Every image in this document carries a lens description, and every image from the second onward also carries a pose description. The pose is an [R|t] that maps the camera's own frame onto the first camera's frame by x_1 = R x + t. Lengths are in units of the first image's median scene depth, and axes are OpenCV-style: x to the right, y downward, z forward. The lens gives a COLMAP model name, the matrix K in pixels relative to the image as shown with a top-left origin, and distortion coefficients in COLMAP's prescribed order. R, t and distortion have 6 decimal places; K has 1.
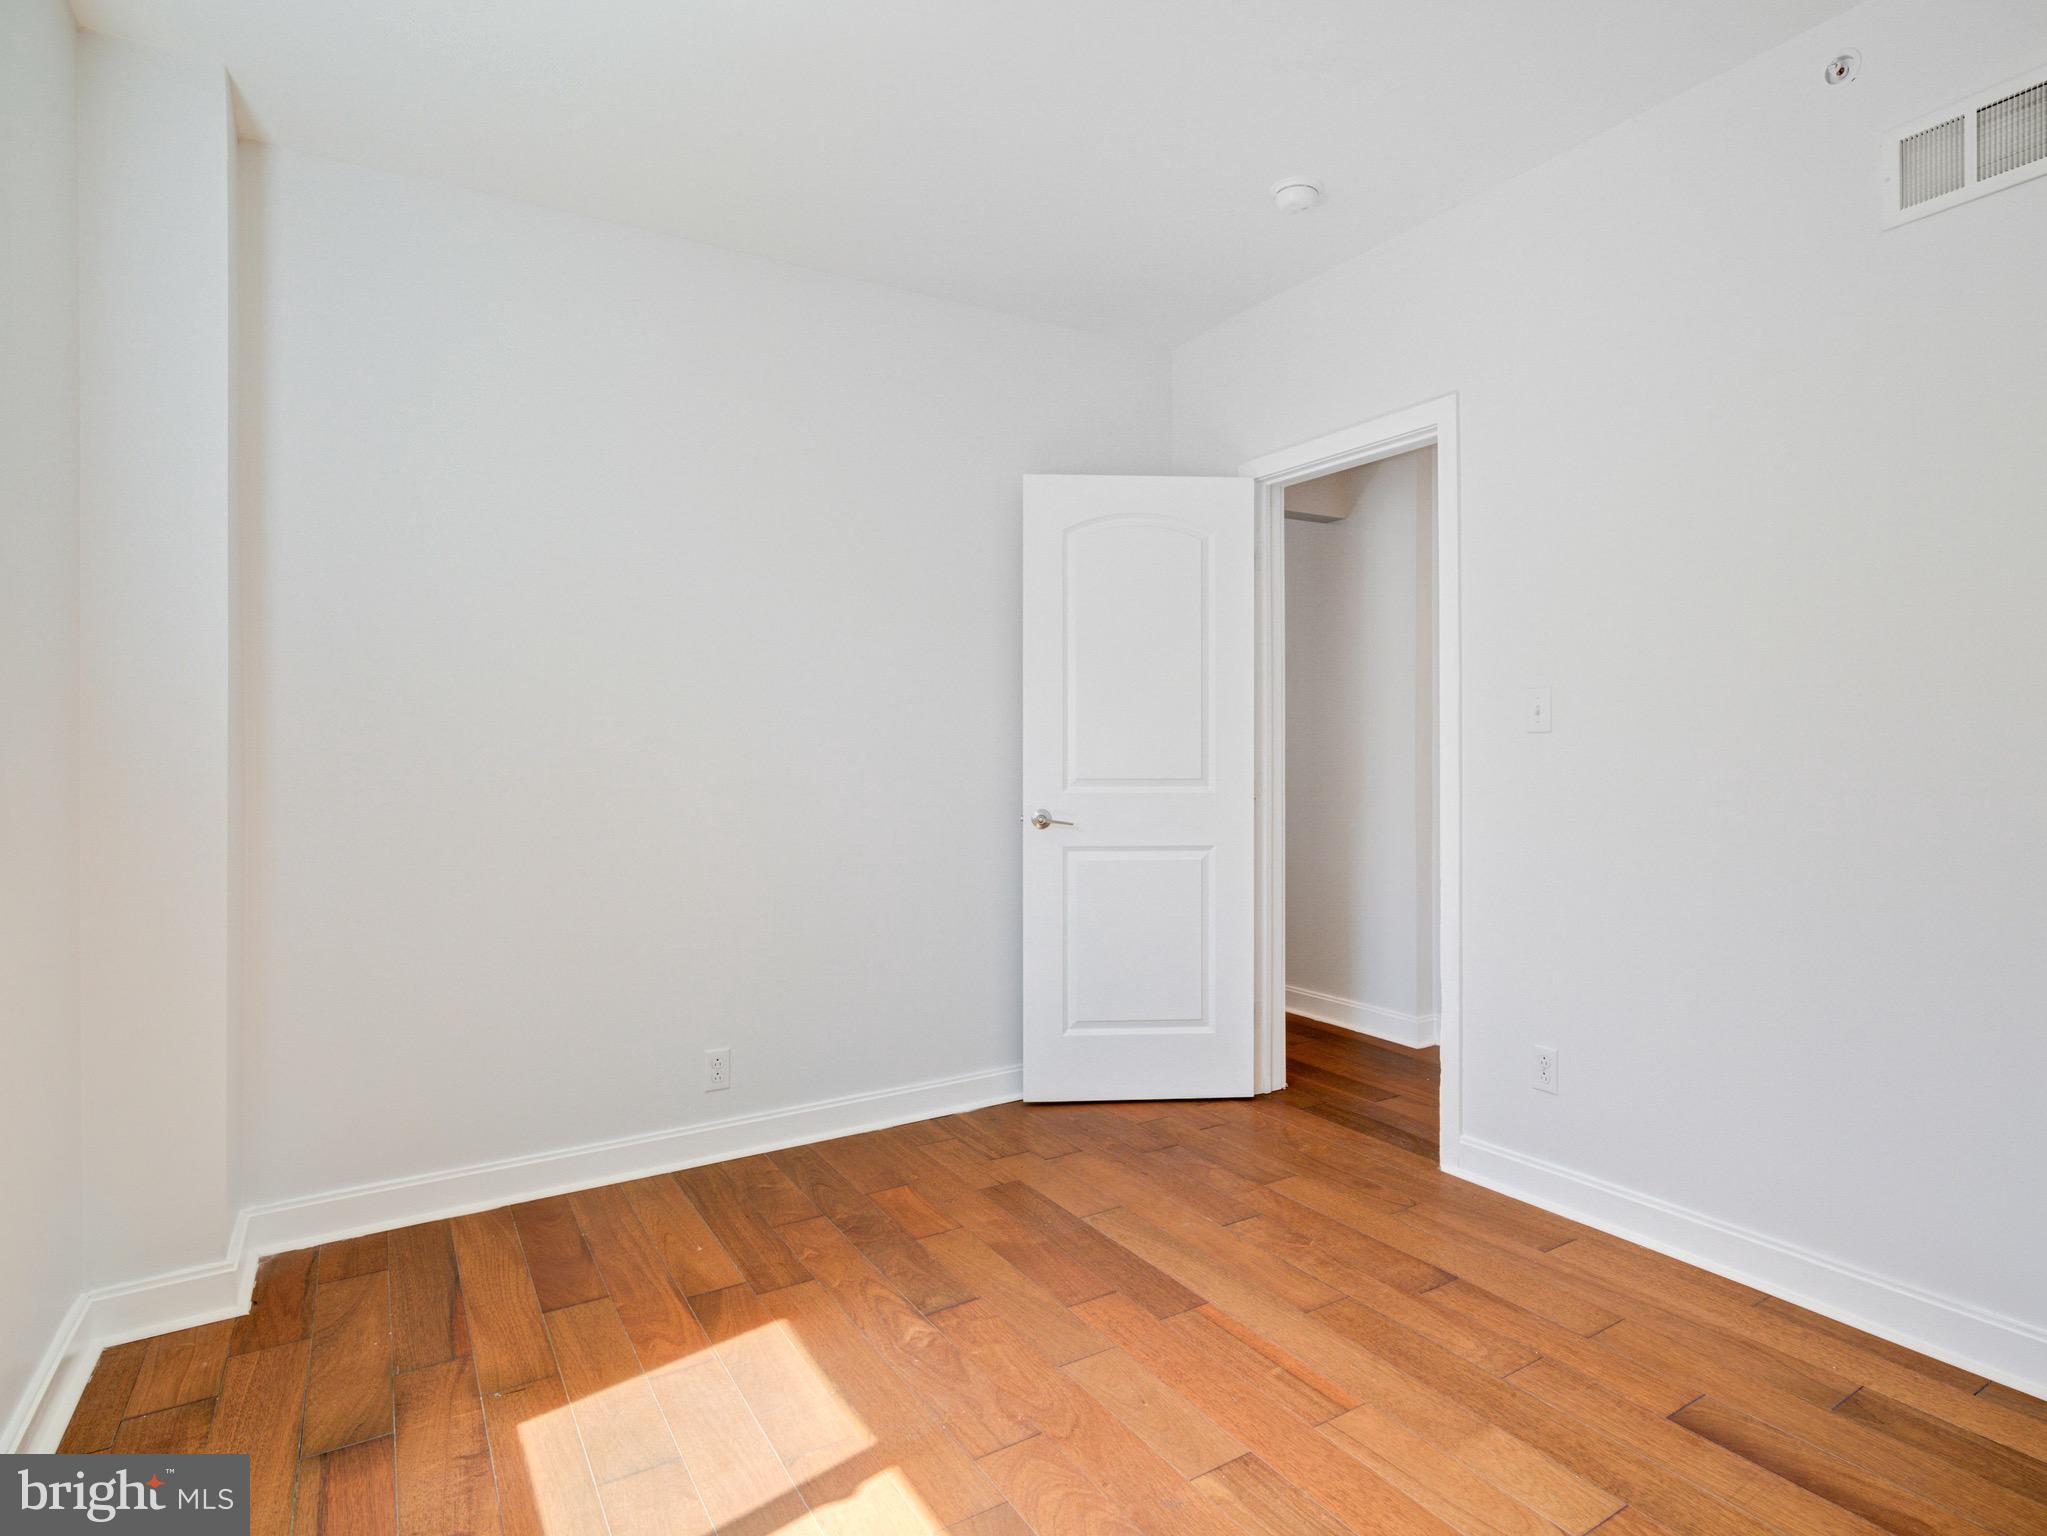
lens RADIAL K [[1109.4, 0, 1024.7], [0, 1109.4, 766.4], [0, 0, 1]] dist [-0.000042, 0.002820]
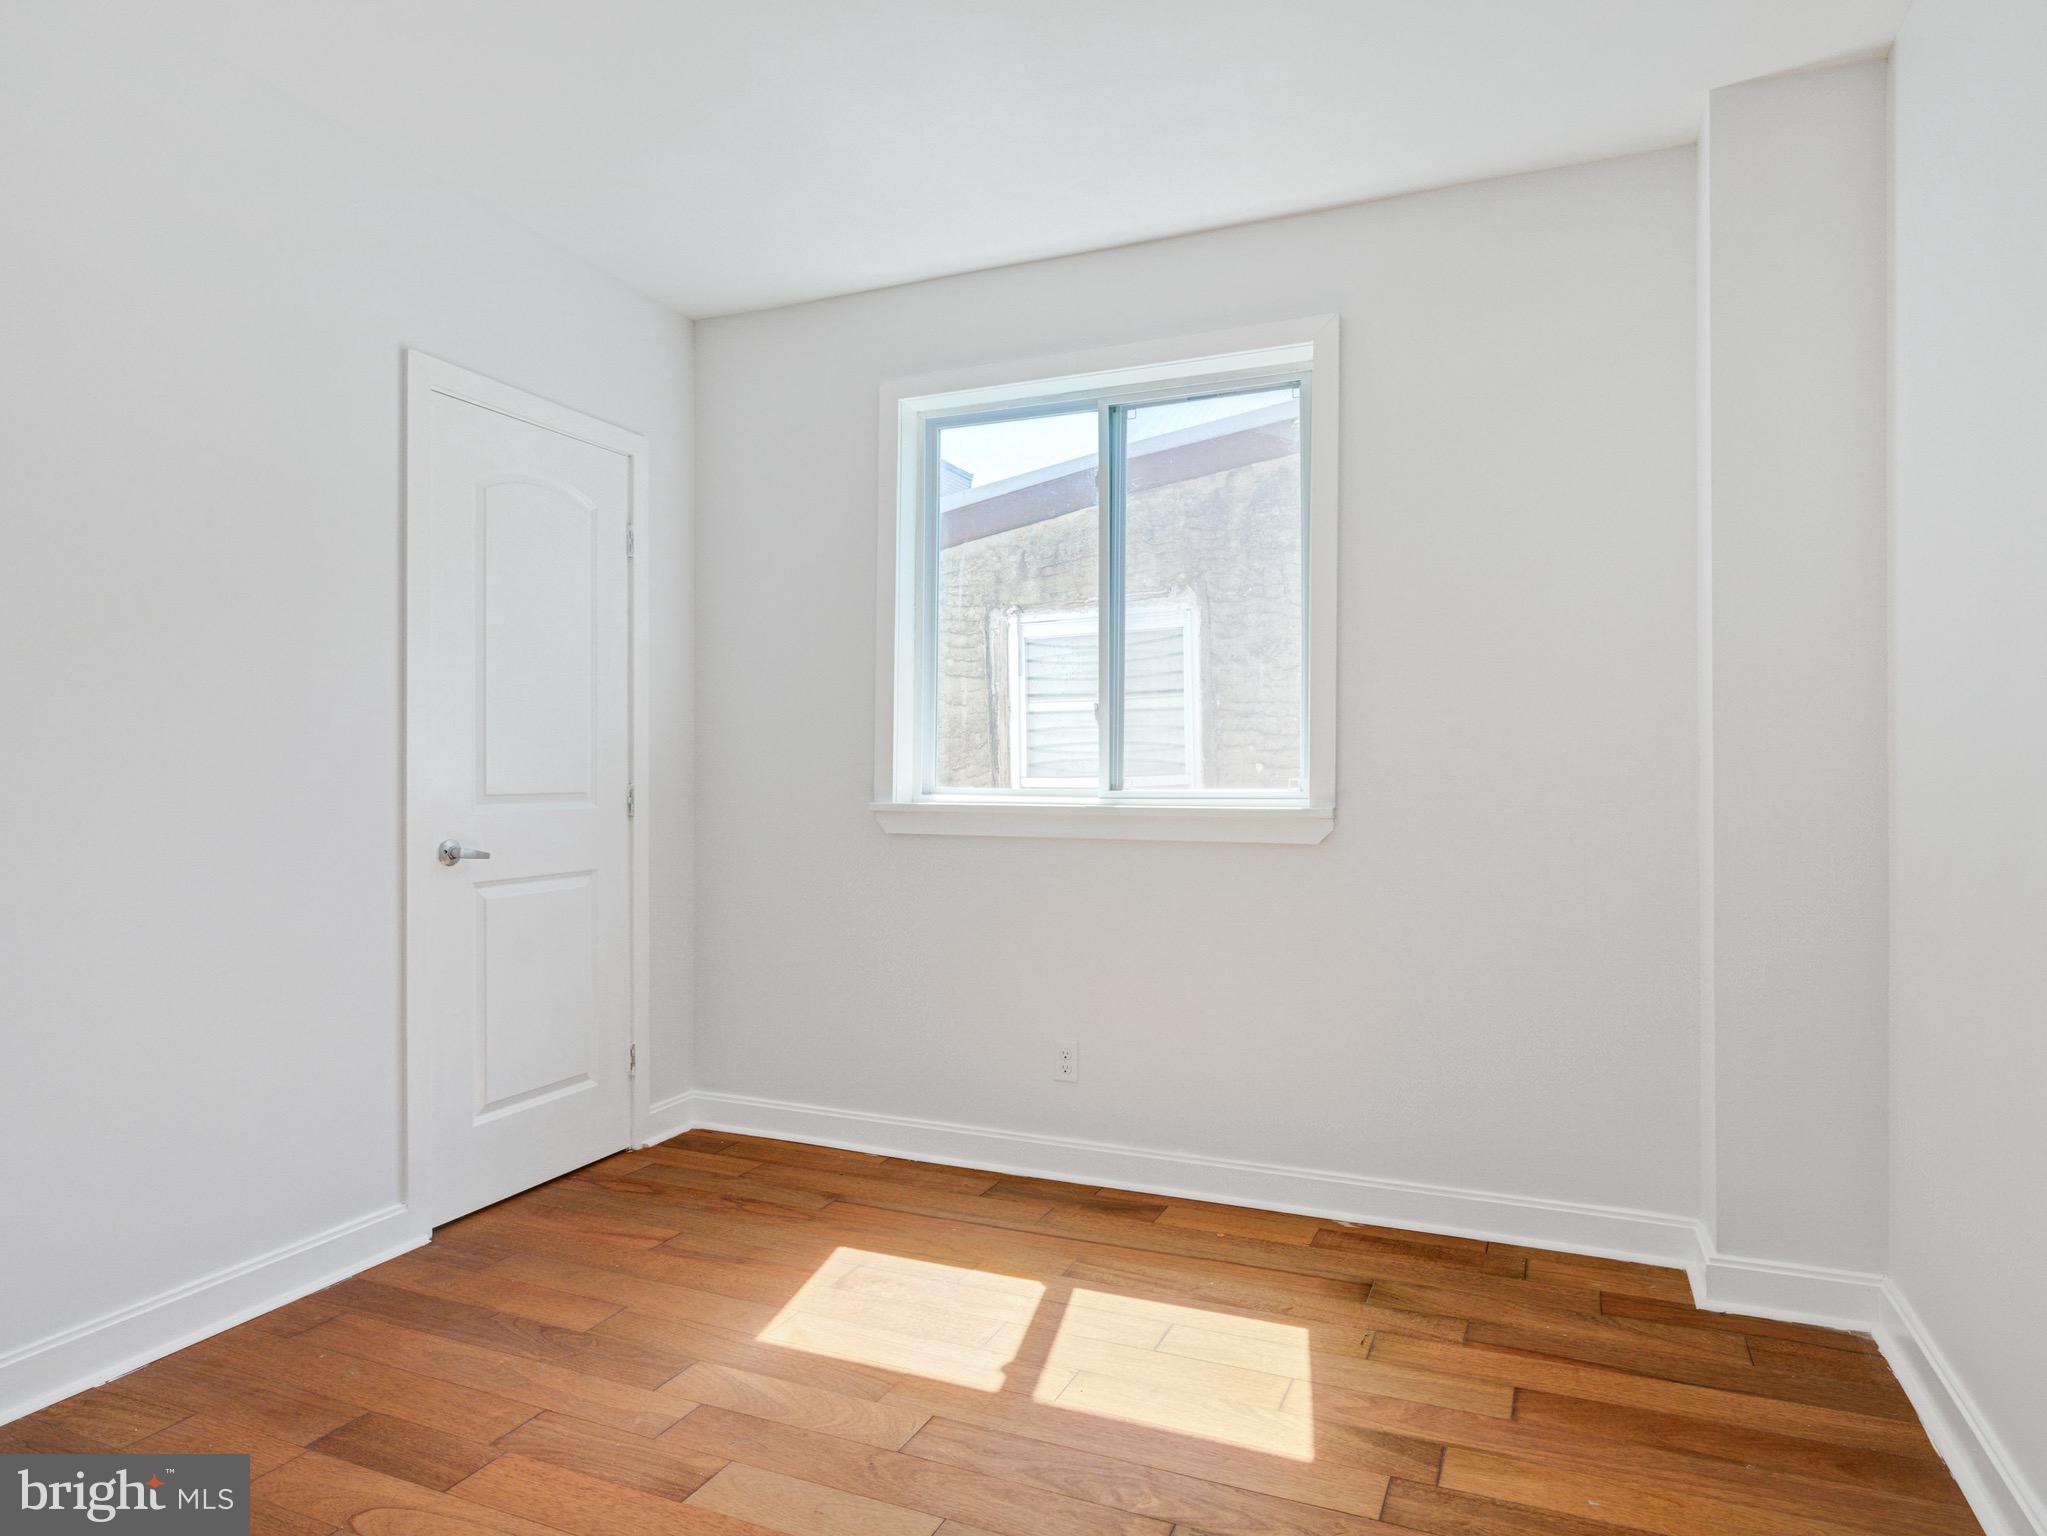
lens RADIAL K [[1244.2, 0, 1021.5], [0, 1244.2, 766.6], [0, 0, 1]] dist [0.001227, 0.000086]
pose [[-0.810031, 0.004227, -0.586372, 0.510633], [0.001635, 0.999986, 0.004950, -0.000137], [0.586385, 0.003051, -0.810026, 1.767116]]
